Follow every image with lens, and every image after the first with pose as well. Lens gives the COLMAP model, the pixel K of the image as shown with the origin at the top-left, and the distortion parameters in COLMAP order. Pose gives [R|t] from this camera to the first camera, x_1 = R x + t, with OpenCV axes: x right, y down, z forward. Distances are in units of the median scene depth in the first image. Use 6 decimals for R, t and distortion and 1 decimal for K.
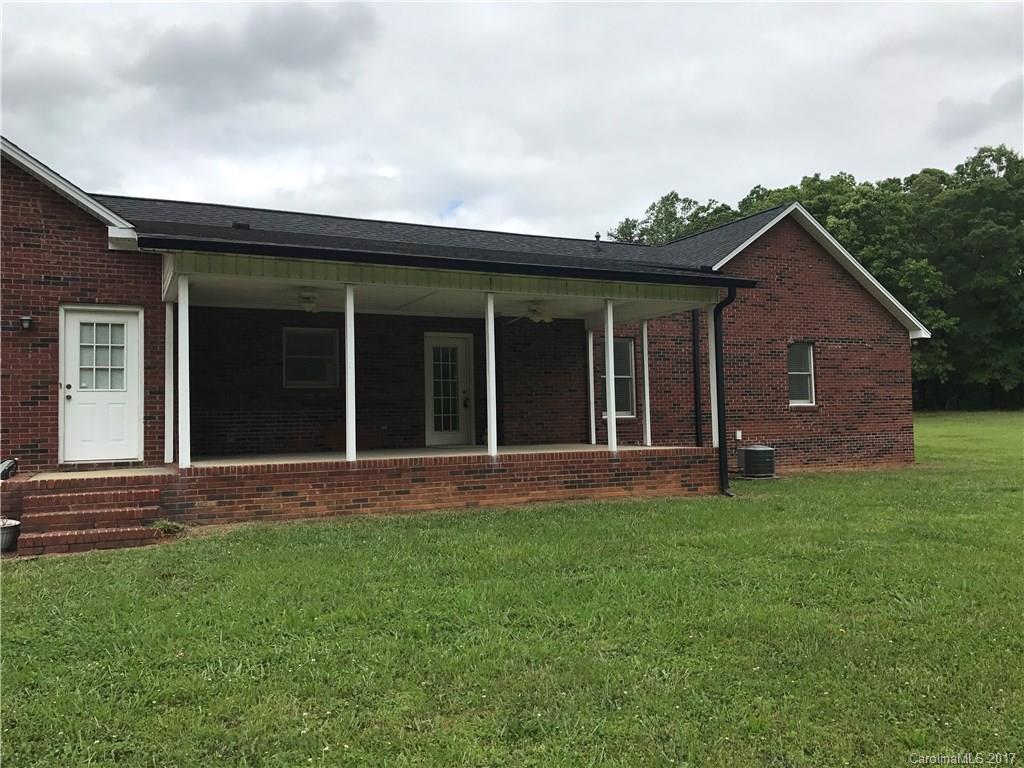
lens RADIAL K [[827.9, 0, 509.1], [0, 827.9, 379.6], [0, 0, 1]] dist [0.072486, -0.001555]
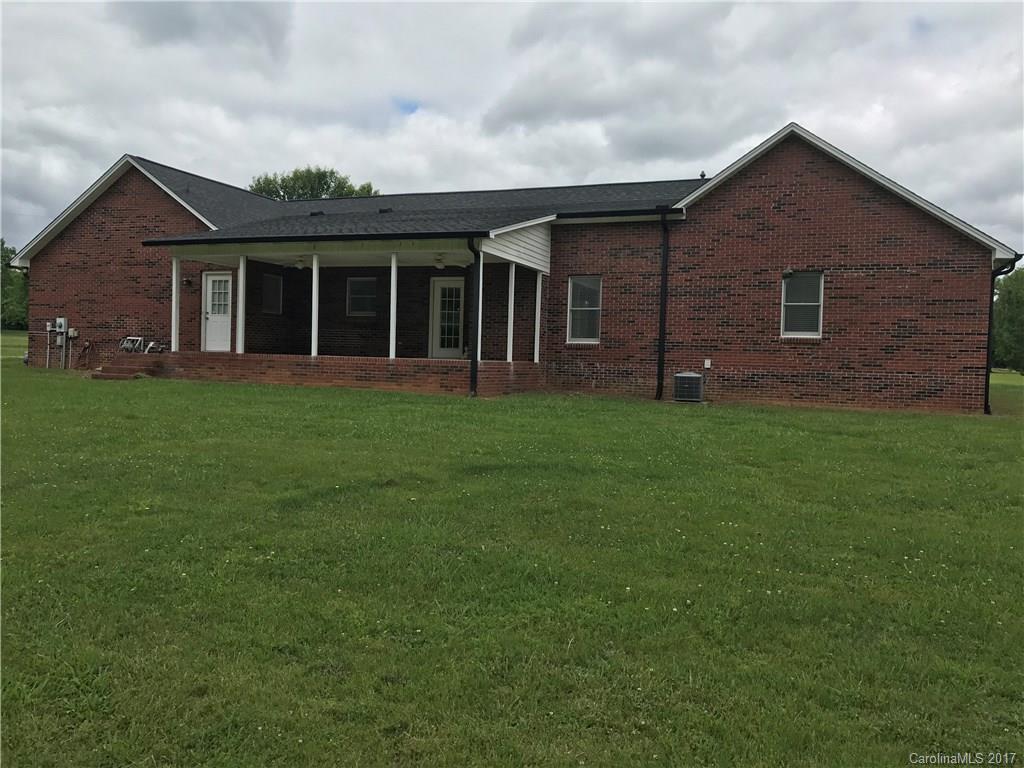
lens RADIAL K [[841.5, 0, 512.0], [0, 841.5, 384.0], [0, 0, 1]] dist [0.086240, -0.148337]
pose [[0.681424, 0.059904, -0.729433, 1.261129], [-0.003787, 0.996920, 0.078333, 0.013382], [0.731879, -0.050616, 0.679552, 0.136190]]
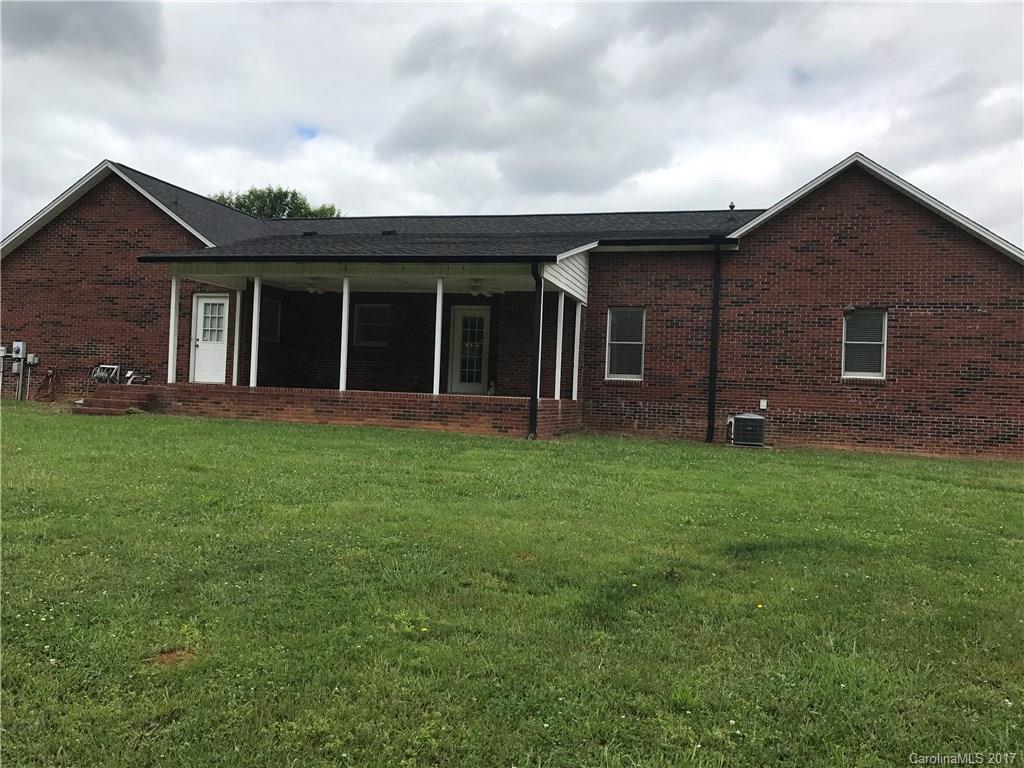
lens RADIAL K [[848.1, 0, 512.8], [0, 848.1, 374.0], [0, 0, 1]] dist [0.073814, -0.074333]
pose [[0.750014, 0.035425, -0.660472, 1.019344], [-0.022379, 0.999352, 0.028189, 0.012902], [0.661043, -0.006361, 0.750321, 0.077648]]
